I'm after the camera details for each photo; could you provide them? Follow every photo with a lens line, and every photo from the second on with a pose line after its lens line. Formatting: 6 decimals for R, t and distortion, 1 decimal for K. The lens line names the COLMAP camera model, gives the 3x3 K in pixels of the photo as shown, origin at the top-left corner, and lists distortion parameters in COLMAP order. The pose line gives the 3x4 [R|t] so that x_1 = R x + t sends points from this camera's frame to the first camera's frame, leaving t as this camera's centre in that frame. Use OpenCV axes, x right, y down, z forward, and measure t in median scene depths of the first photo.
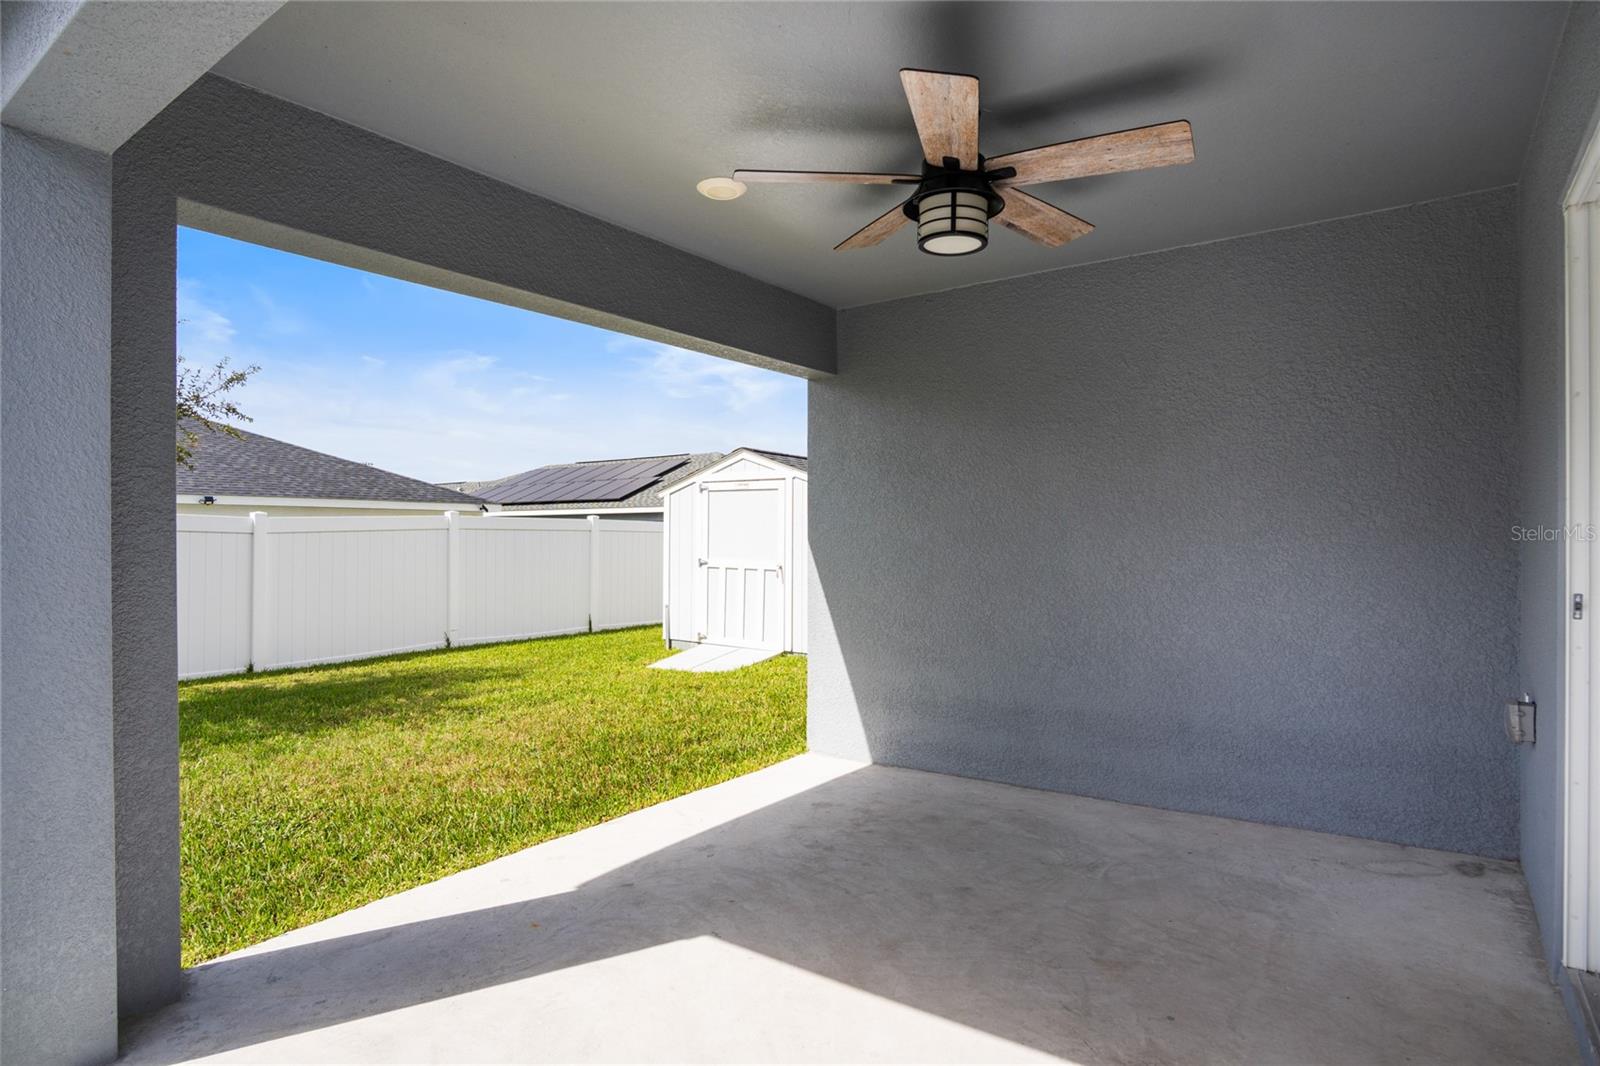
lens RADIAL K [[856.3, 0, 798.4], [0, 856.3, 527.8], [0, 0, 1]] dist [-0.029633, 0.006941]
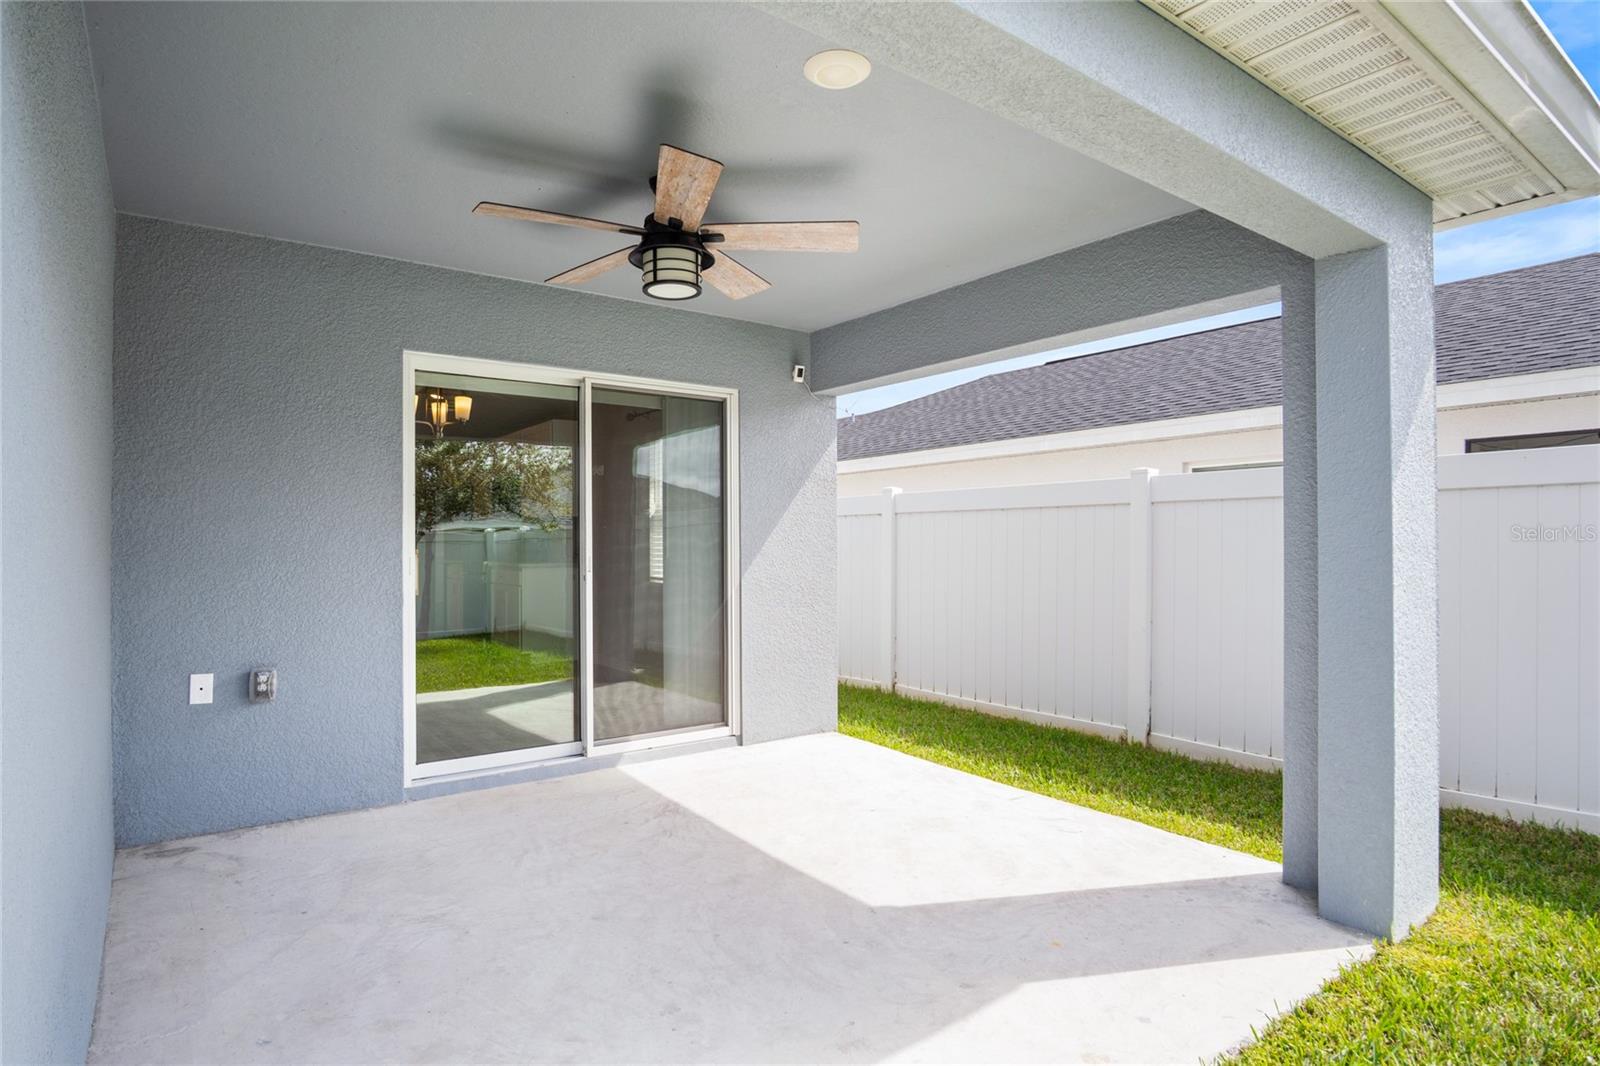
lens RADIAL K [[856.3, 0, 798.4], [0, 856.3, 527.8], [0, 0, 1]] dist [-0.029633, 0.006941]
pose [[-0.954885, 0.009825, 0.296813, -0.292789], [0.003197, 0.999735, -0.022808, 0.019443], [-0.296958, -0.020830, -0.954663, 1.827761]]
